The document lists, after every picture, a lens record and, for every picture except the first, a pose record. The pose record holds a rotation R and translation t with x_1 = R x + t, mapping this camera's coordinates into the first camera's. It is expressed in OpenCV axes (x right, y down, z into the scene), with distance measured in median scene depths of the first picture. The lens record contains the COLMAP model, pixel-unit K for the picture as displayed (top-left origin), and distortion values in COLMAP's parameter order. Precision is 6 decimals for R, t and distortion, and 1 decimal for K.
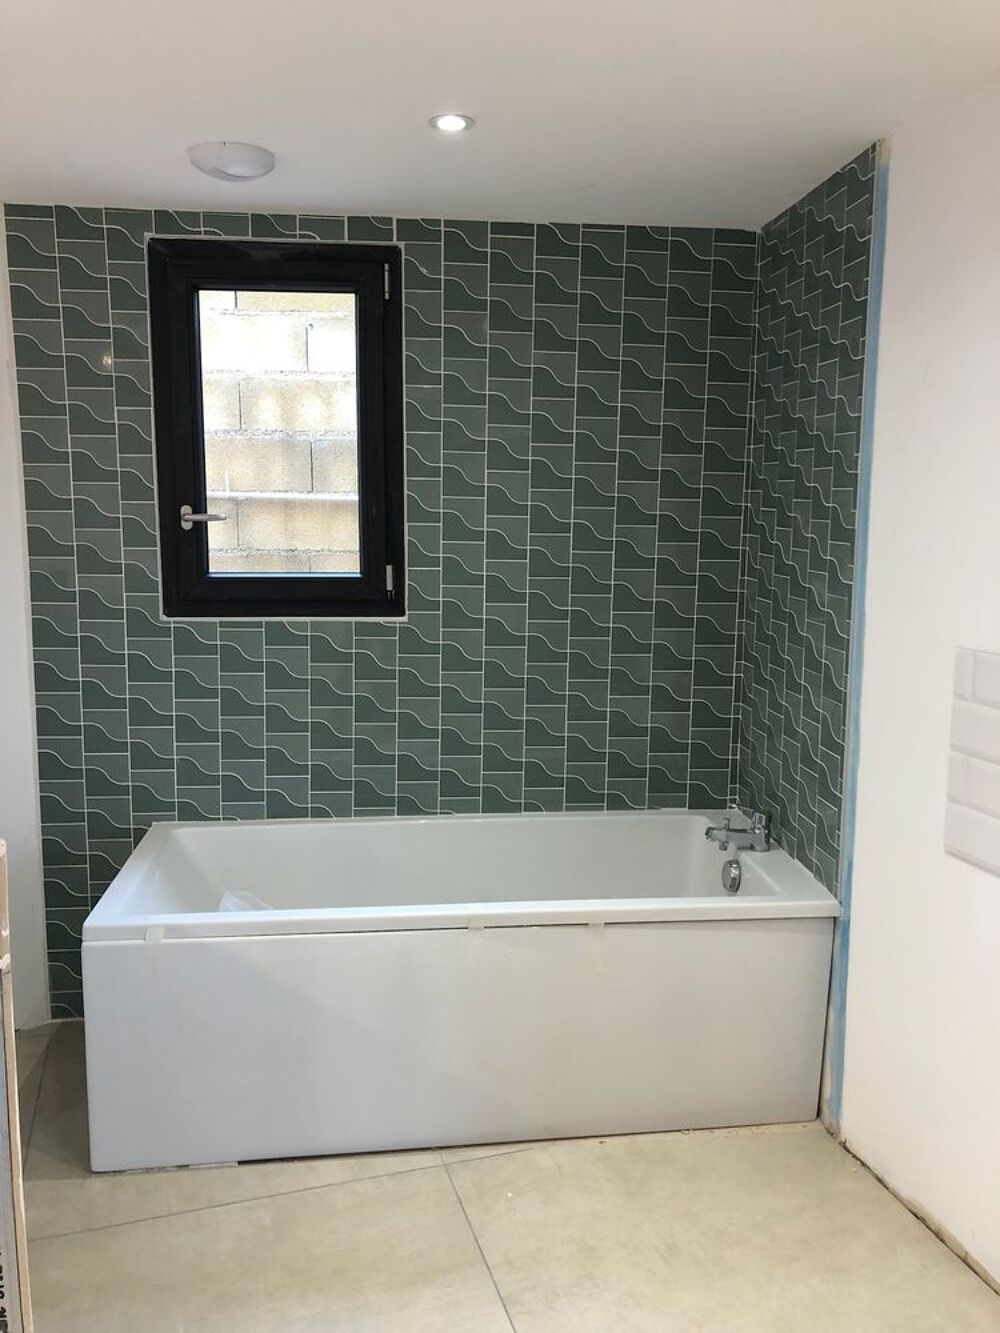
lens RADIAL K [[1106.2, 0, 505.6], [0, 1106.2, 669.7], [0, 0, 1]] dist [0.043444, -0.059587]
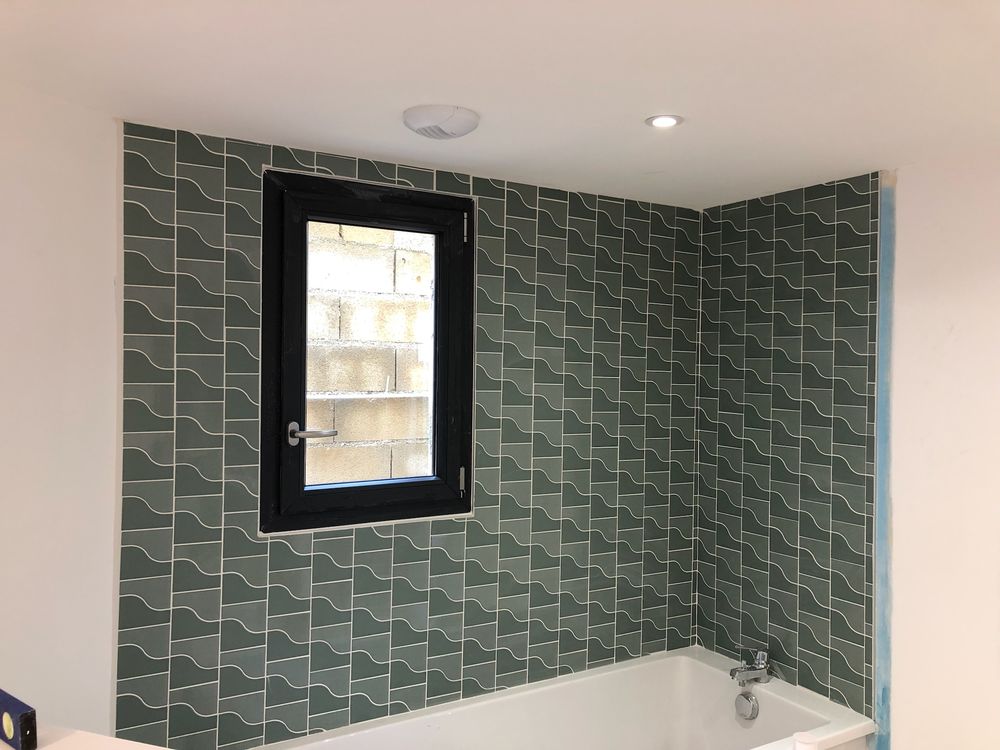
lens RADIAL K [[829.8, 0, 506.7], [0, 829.8, 367.6], [0, 0, 1]] dist [0.043444, -0.059587]
pose [[0.895192, 0.003253, 0.445669, -0.446992], [0.061325, 0.989563, -0.130403, -0.083914], [-0.441442, 0.144066, 0.885649, 0.222516]]
